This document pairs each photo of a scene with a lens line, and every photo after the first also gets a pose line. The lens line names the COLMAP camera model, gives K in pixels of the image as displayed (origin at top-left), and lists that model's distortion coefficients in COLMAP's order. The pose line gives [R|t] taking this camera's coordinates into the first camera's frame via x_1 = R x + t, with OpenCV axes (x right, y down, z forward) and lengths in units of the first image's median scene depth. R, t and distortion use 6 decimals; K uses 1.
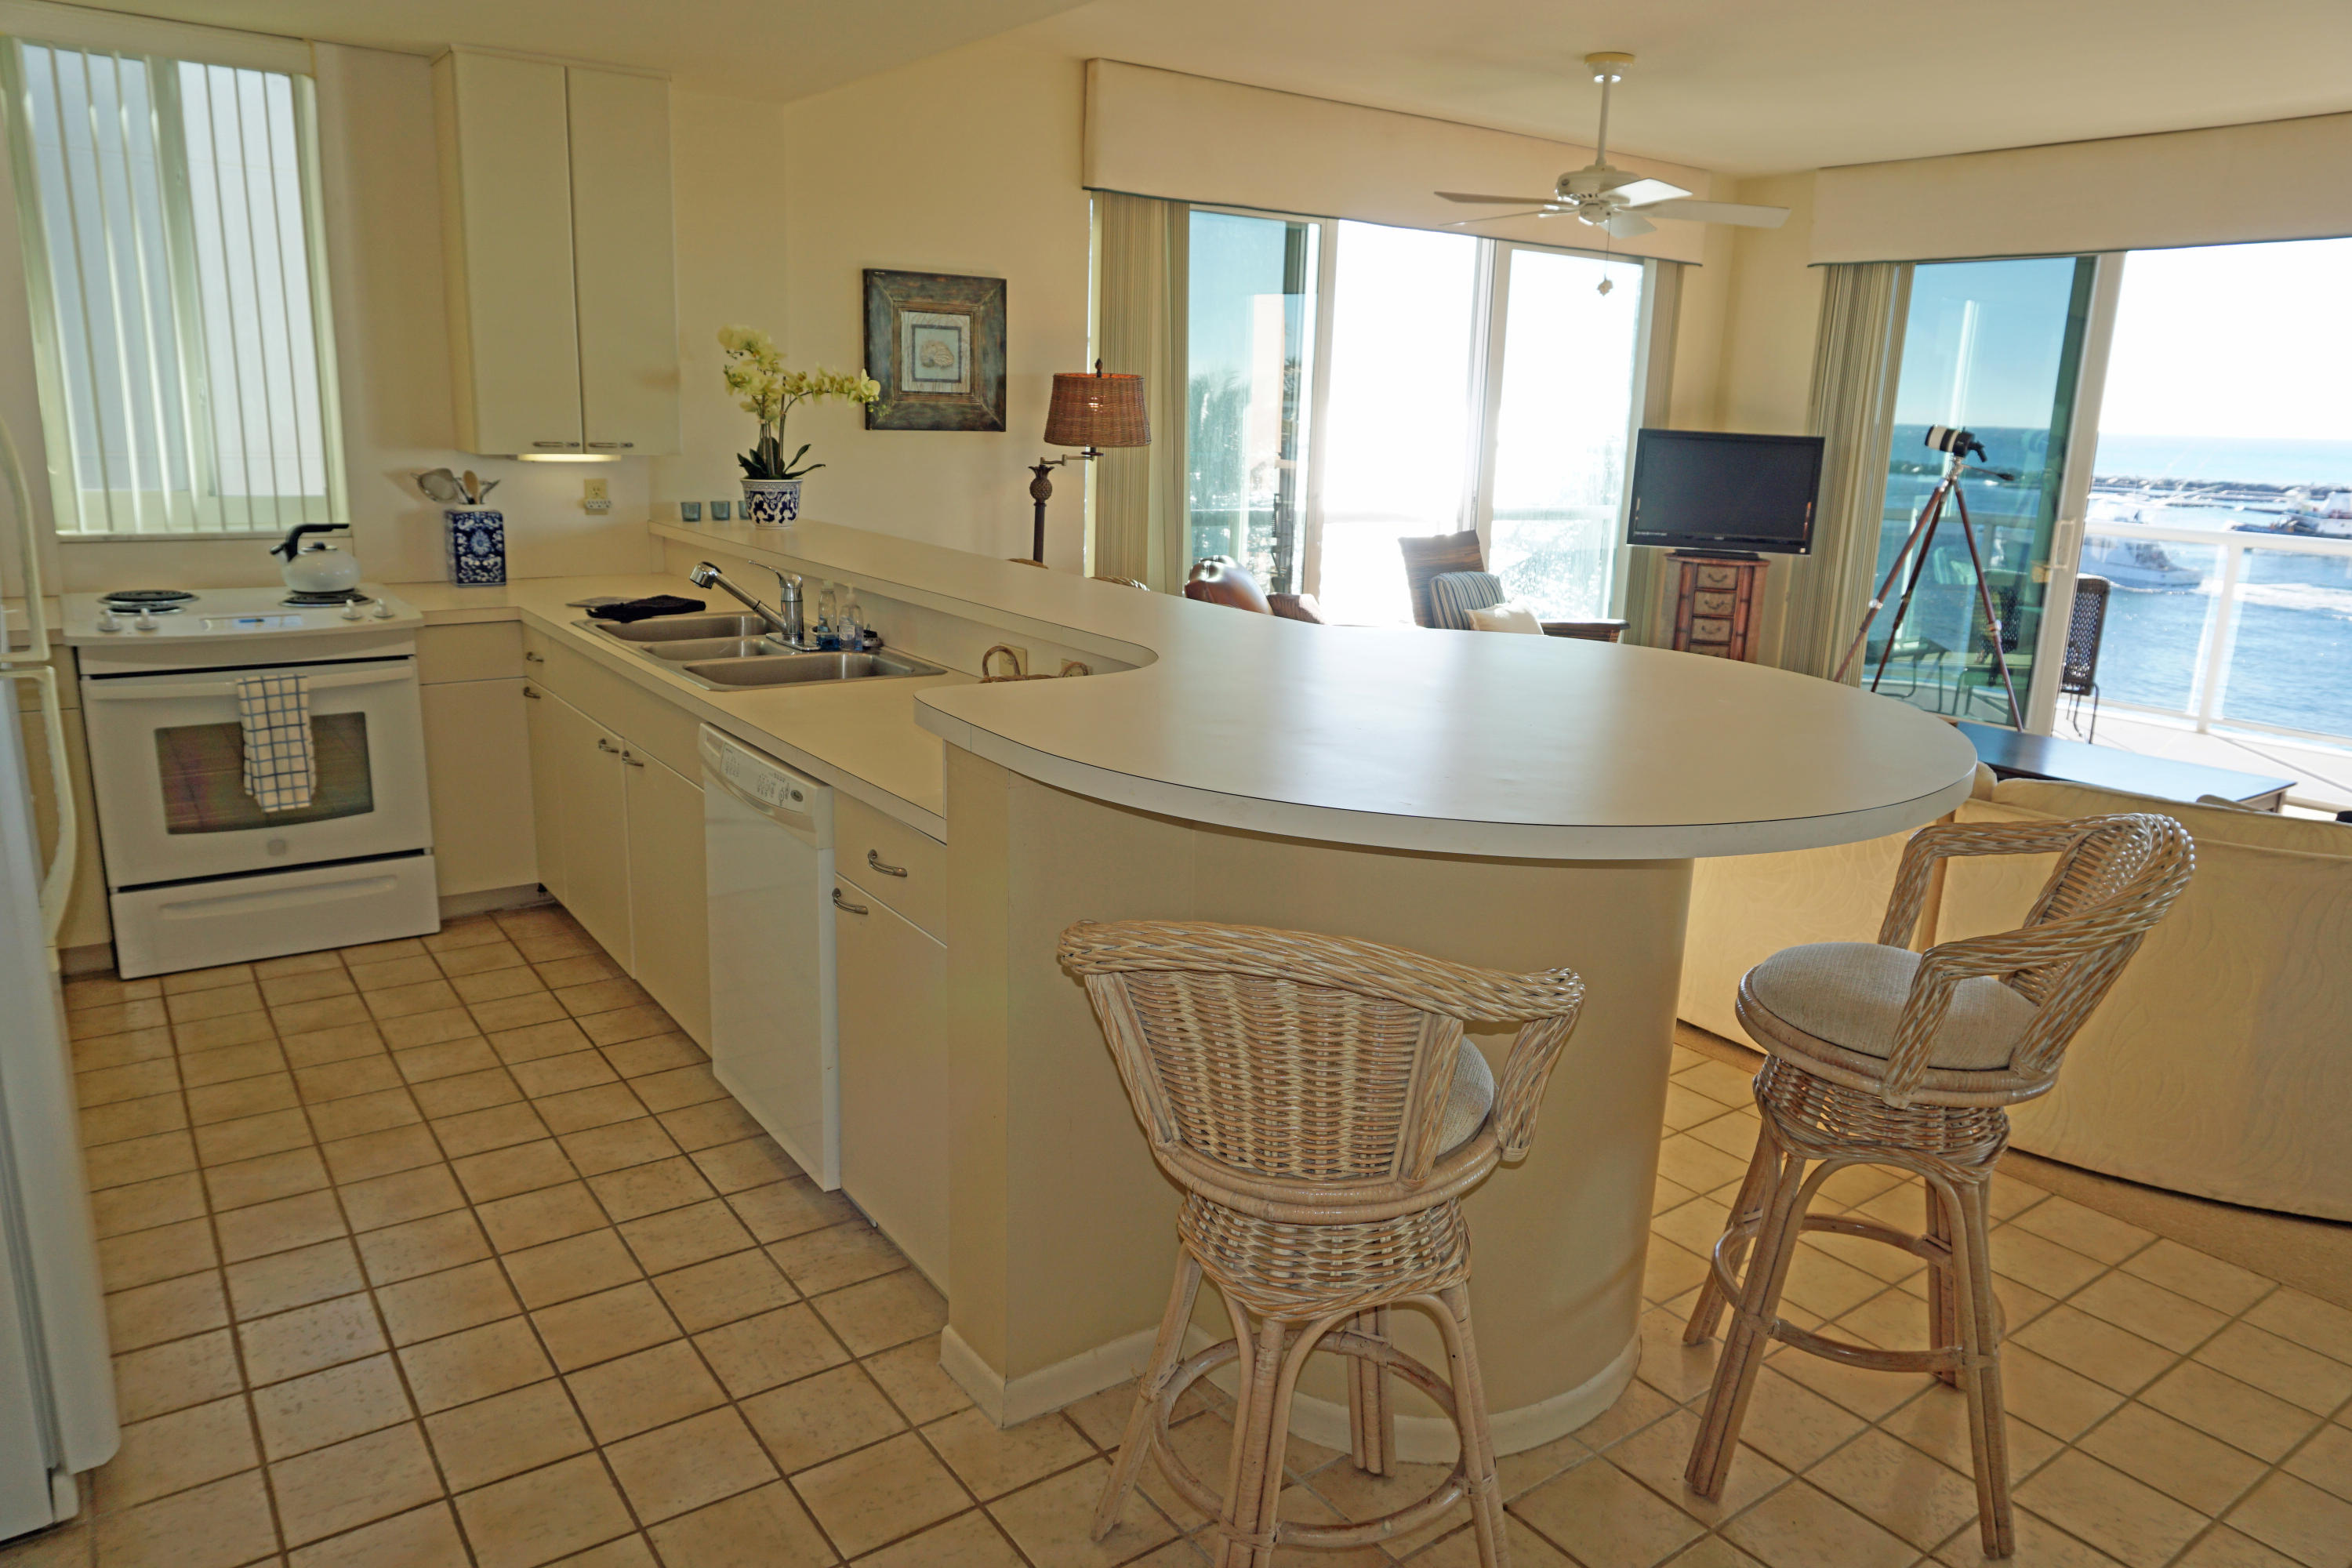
lens RADIAL K [[1556.8, 0, 1162.5], [0, 1556.8, 778.8], [0, 0, 1]] dist [-0.056255, 0.030047]
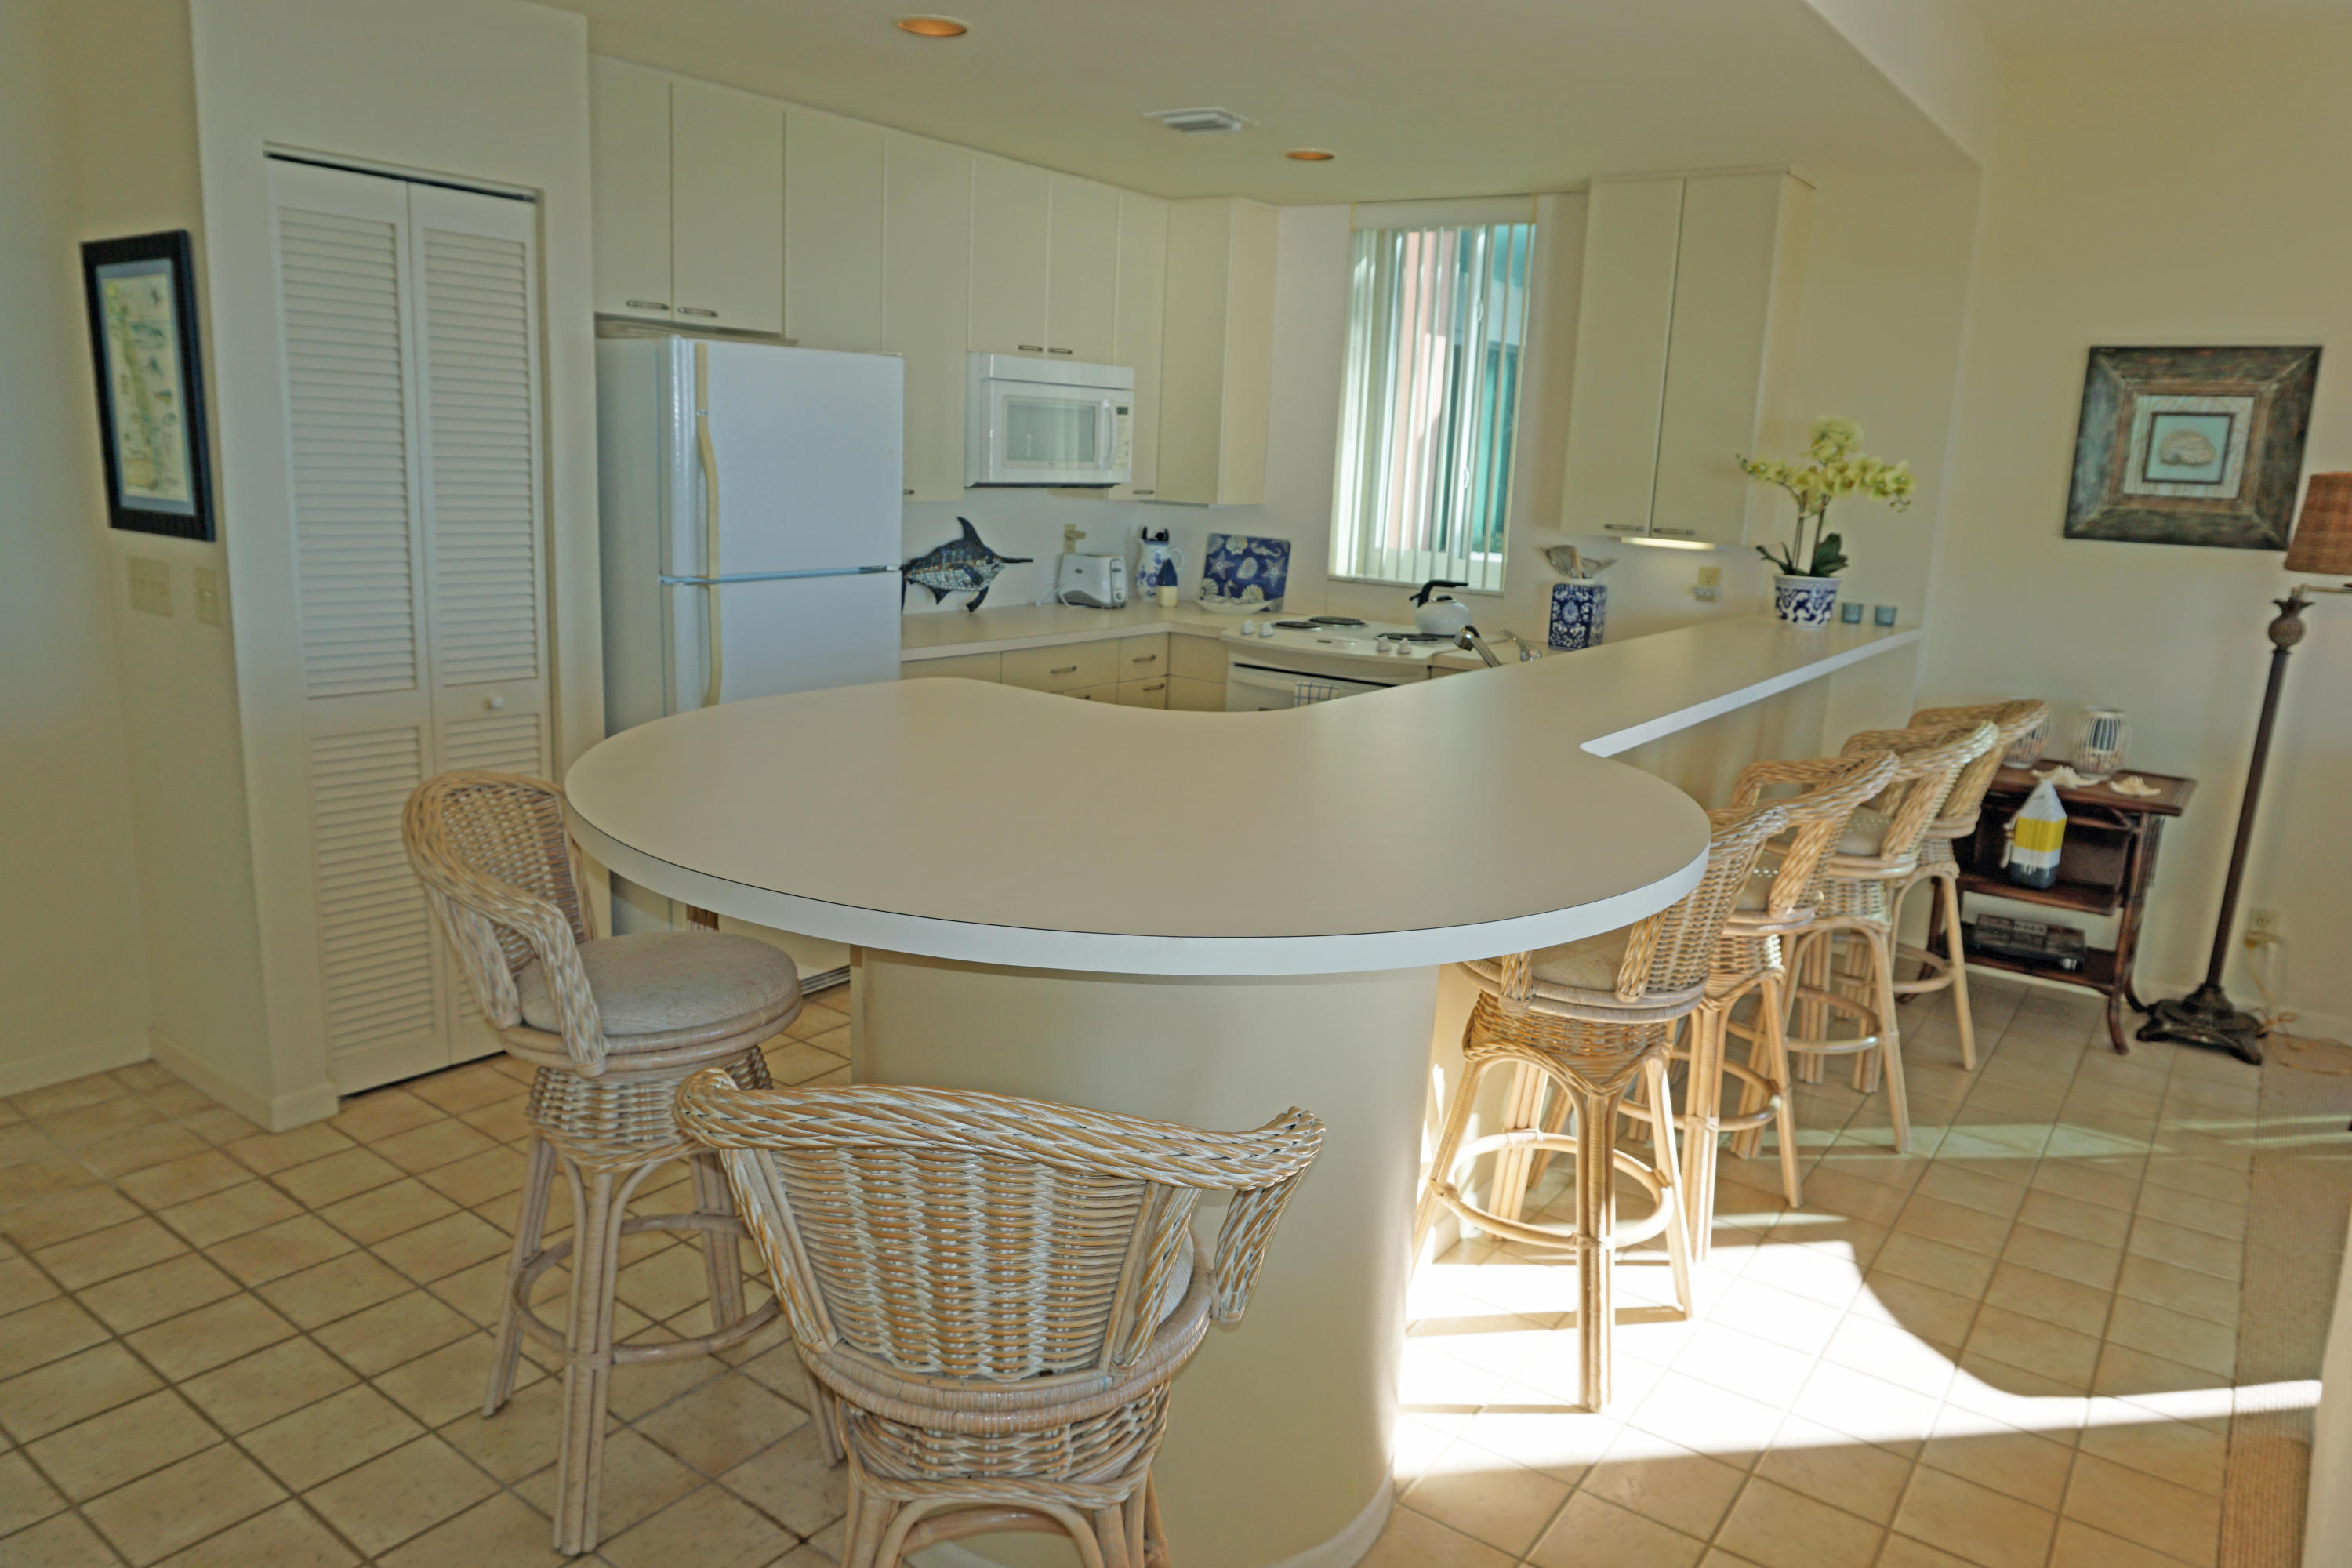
lens RADIAL K [[1556.8, 0, 1162.5], [0, 1556.8, 778.8], [0, 0, 1]] dist [-0.056255, 0.030047]
pose [[0.312235, 0.176772, -0.933414, 0.447599], [-0.252626, 0.962609, 0.097795, -0.059647], [0.915800, 0.205269, 0.345218, 0.301583]]
